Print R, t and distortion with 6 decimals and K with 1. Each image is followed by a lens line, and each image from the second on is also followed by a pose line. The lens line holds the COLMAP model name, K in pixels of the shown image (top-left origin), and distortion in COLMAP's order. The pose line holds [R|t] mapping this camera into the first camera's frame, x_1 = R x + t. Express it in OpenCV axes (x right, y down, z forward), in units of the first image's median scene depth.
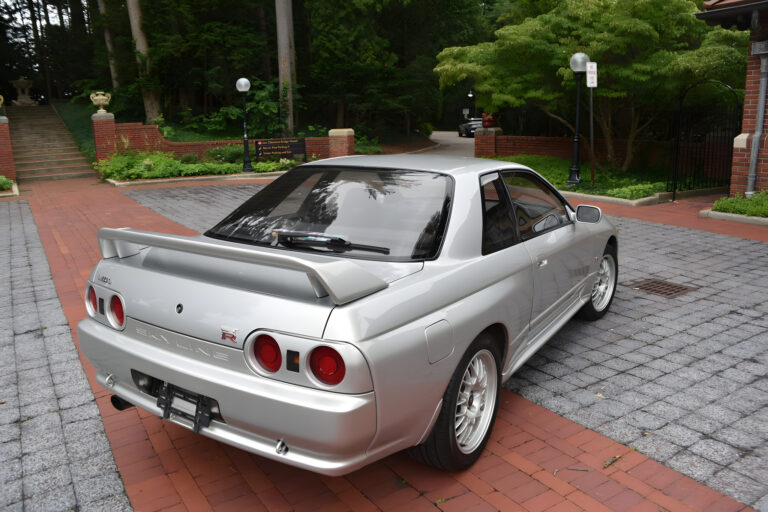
lens RADIAL K [[589.3, 0, 388.7], [0, 589.3, 257.1], [0, 0, 1]] dist [-0.164633, 0.080145]
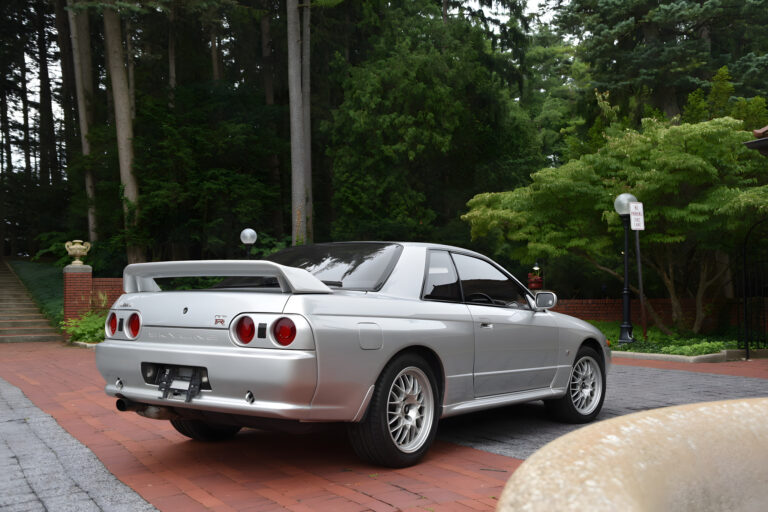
lens RADIAL K [[767.7, 0, 387.5], [0, 767.7, 262.2], [0, 0, 1]] dist [-0.007306, 0.000000]
pose [[0.998103, 0.009632, -0.060805, 0.041971], [-0.026108, 0.960695, -0.276376, 0.084785], [0.055753, 0.277439, 0.959124, -0.139541]]
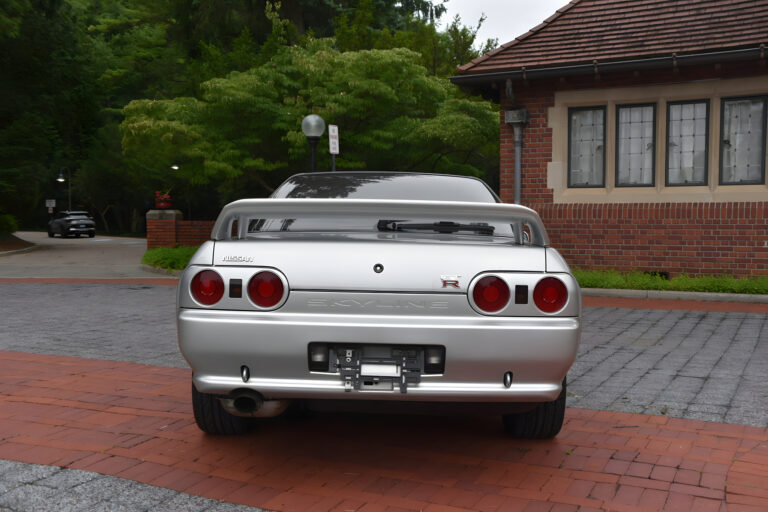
lens RADIAL K [[797.7, 0, 381.6], [0, 797.7, 258.2], [0, 0, 1]] dist [-0.000696, 0.000000]
pose [[0.863610, -0.003685, 0.504147, -0.188572], [0.095065, 0.983225, -0.155662, 0.051416], [-0.495117, 0.182358, 0.849473, -0.033810]]
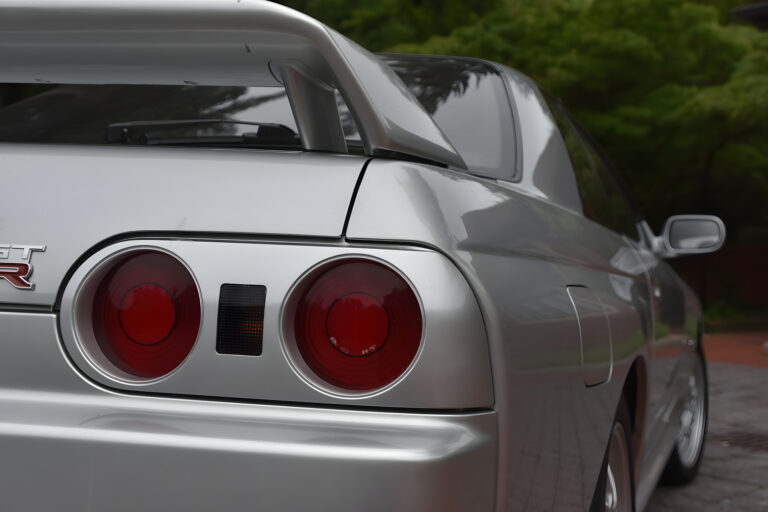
lens RADIAL K [[1007.5, 0, 376.2], [0, 1007.5, 281.7], [0, 0, 1]] dist [0.144349, 0.000000]
pose [[0.977273, 0.028184, 0.210103, -0.032832], [0.014114, 0.980273, -0.197146, 0.042030], [-0.211514, 0.195631, 0.957596, 0.071883]]
